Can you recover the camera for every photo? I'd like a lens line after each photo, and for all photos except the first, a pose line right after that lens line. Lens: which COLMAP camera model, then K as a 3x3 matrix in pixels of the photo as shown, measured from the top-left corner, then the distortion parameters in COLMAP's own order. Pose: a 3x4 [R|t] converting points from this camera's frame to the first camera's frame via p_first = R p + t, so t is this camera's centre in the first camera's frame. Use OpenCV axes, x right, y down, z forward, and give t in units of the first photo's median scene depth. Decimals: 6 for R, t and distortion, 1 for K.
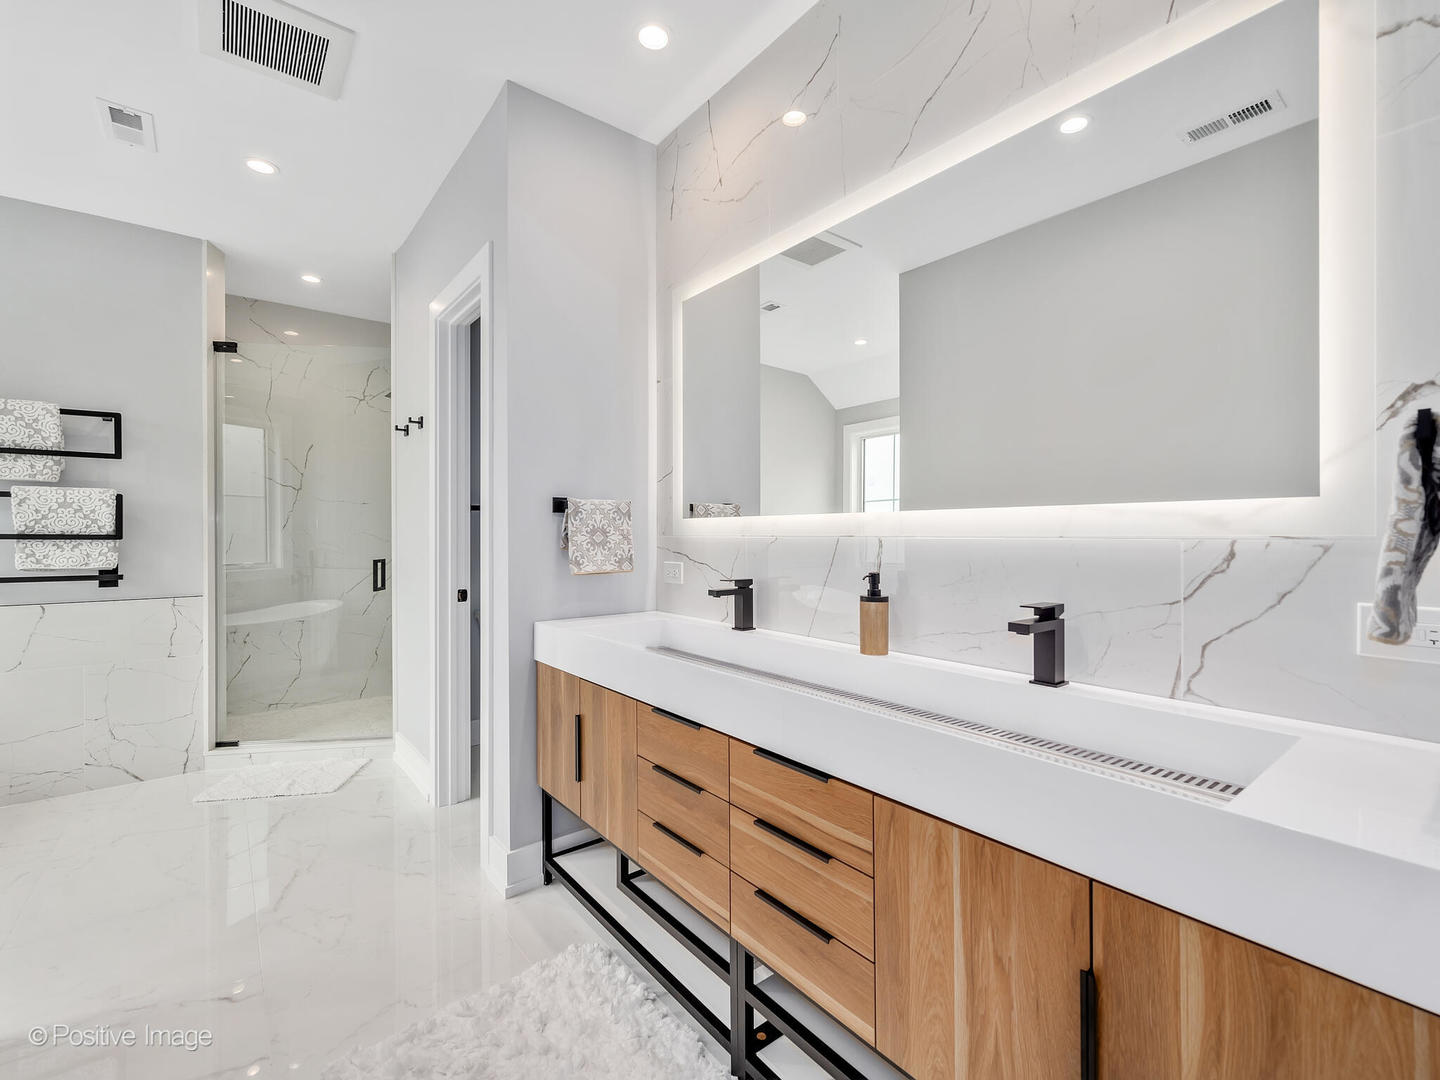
lens RADIAL K [[637.8, 0, 725.9], [0, 637.8, 536.1], [0, 0, 1]] dist [0.003260, -0.000314]
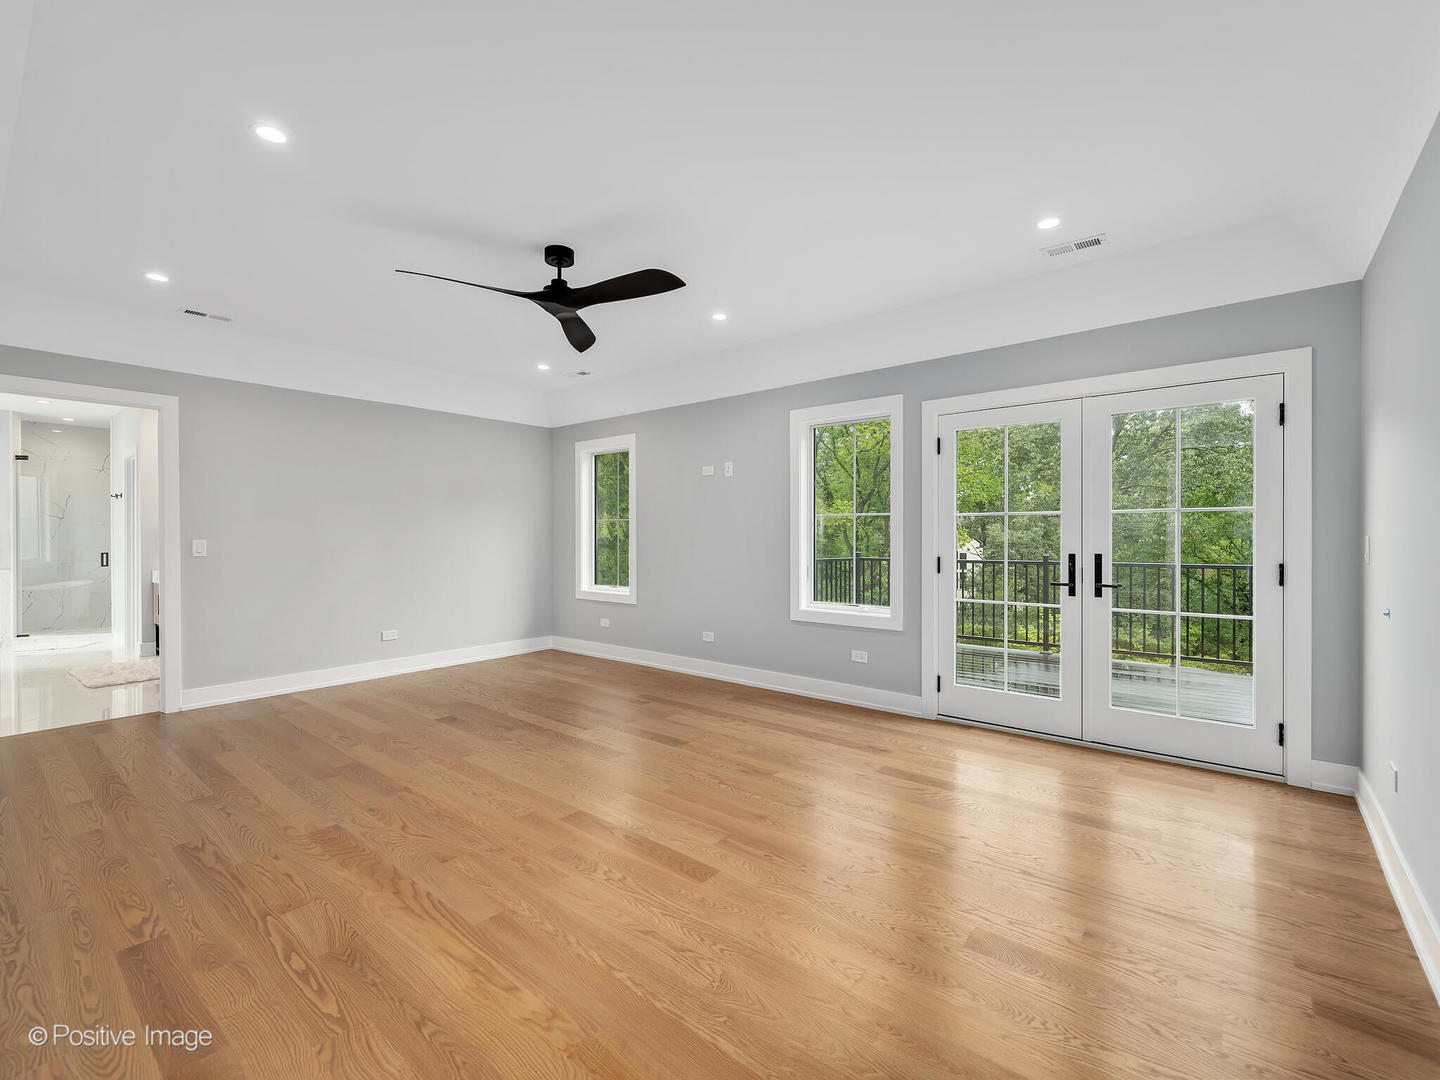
lens RADIAL K [[637.8, 0, 720.6], [0, 637.8, 543.5], [0, 0, 1]] dist [0.003260, -0.000314]
pose [[0.978515, -0.003297, 0.206147, 1.112427], [0.003356, 0.999994, 0.000064, 0.011918], [-0.206146, 0.000630, 0.978521, -1.644423]]
